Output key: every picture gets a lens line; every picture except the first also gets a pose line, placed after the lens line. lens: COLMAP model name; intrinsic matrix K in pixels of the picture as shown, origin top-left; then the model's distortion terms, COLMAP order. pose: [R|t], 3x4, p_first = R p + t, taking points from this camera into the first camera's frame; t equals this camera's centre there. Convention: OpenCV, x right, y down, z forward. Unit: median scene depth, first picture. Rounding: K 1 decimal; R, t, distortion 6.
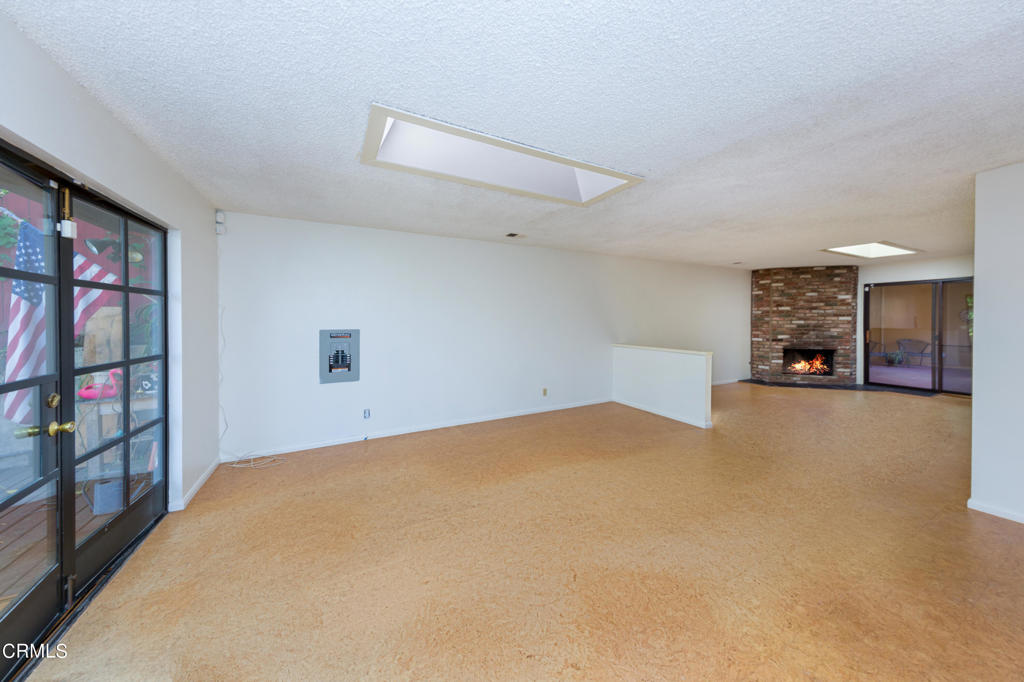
lens RADIAL K [[328.8, 0, 512.6], [0, 328.8, 318.3], [0, 0, 1]] dist [0.001241, 0.000036]
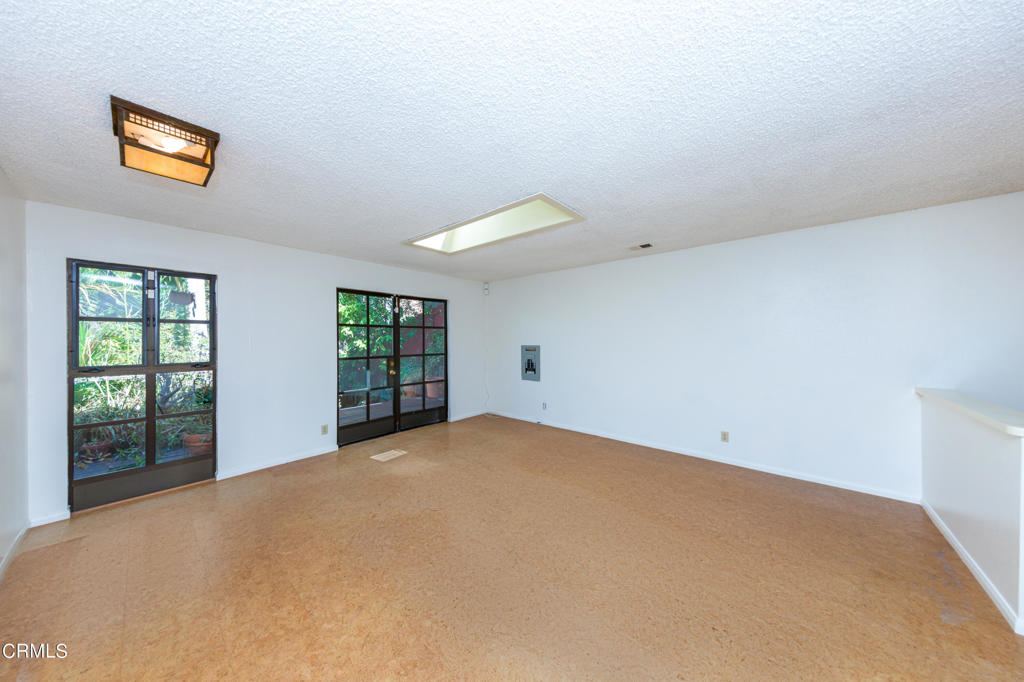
lens RADIAL K [[327.4, 0, 512.0], [0, 327.4, 341.0], [0, 0, 1]] dist [-0.000018, -0.000015]
pose [[0.361633, 0.011465, -0.932250, 0.849973], [0.005189, 0.999884, 0.014310, -0.007021], [0.932306, -0.010013, 0.361531, 0.393497]]
